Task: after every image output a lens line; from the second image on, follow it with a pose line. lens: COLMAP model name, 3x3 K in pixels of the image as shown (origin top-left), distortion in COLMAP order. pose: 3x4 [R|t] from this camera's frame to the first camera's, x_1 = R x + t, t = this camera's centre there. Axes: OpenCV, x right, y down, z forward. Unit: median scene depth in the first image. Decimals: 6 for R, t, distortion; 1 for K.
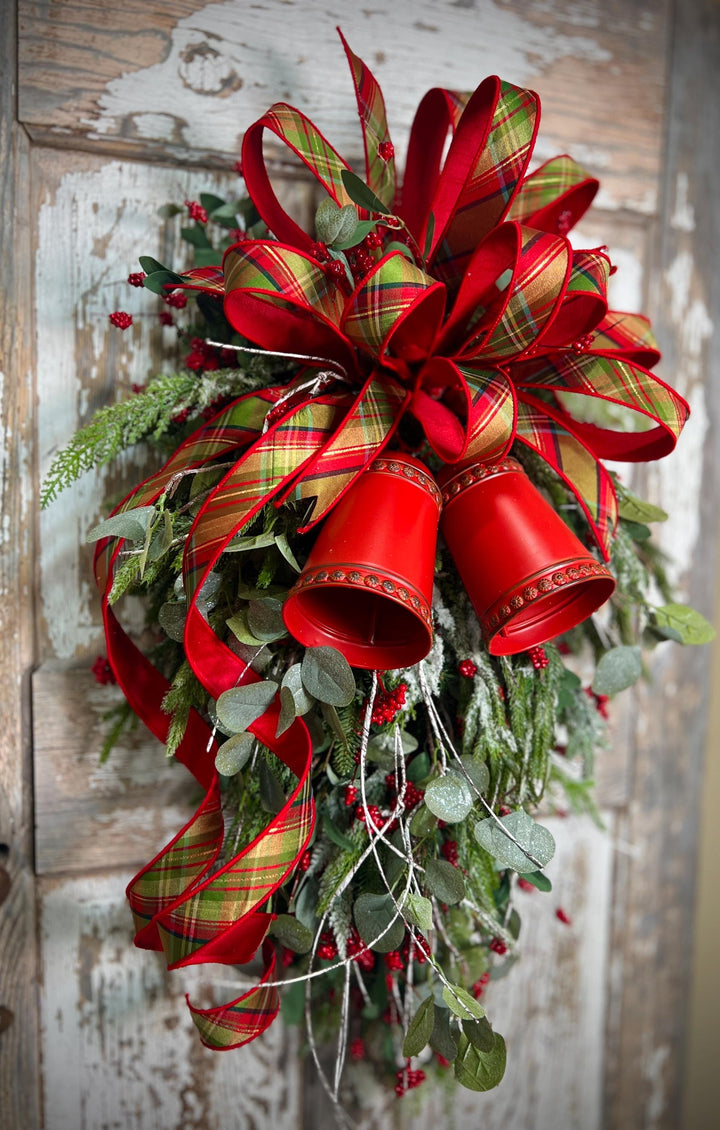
lens RADIAL K [[877.2, 0, 376.8], [0, 877.2, 569.7], [0, 0, 1]] dist [0.030281, -0.046561]
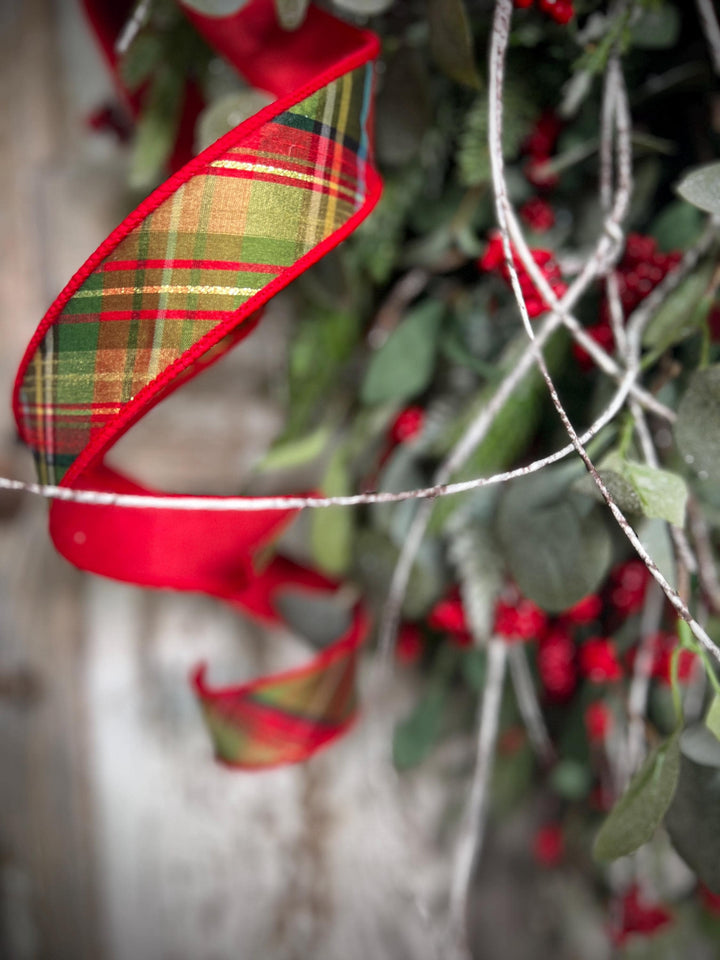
lens RADIAL K [[752.6, 0, 350.6], [0, 752.6, 472.4], [0, 0, 1]] dist [0.012443, -0.034666]
pose [[0.917033, 0.033623, -0.397391, 0.054835], [-0.018940, 0.998987, 0.040819, 0.343636], [0.398361, -0.029906, 0.916741, 0.611942]]
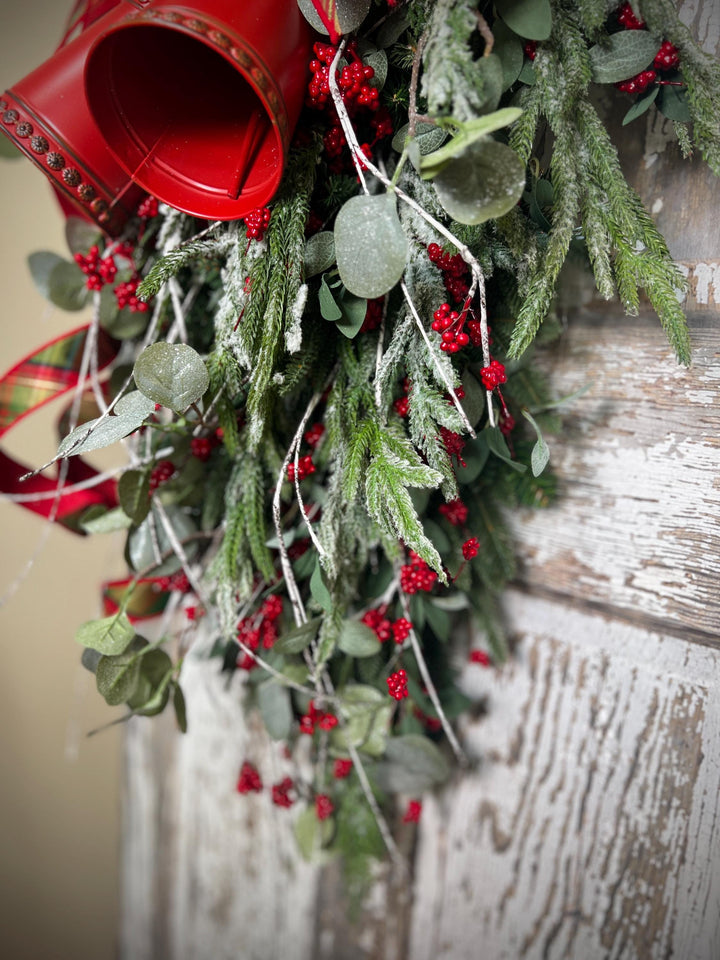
lens RADIAL K [[752.6, 0, 356.9], [0, 752.6, 490.4], [0, 0, 1]] dist [0.012443, -0.034666]
pose [[0.436681, 0.154474, -0.886255, 0.769339], [-0.146630, 0.984195, 0.099297, 0.233026], [0.887586, 0.086590, 0.452430, 0.818255]]
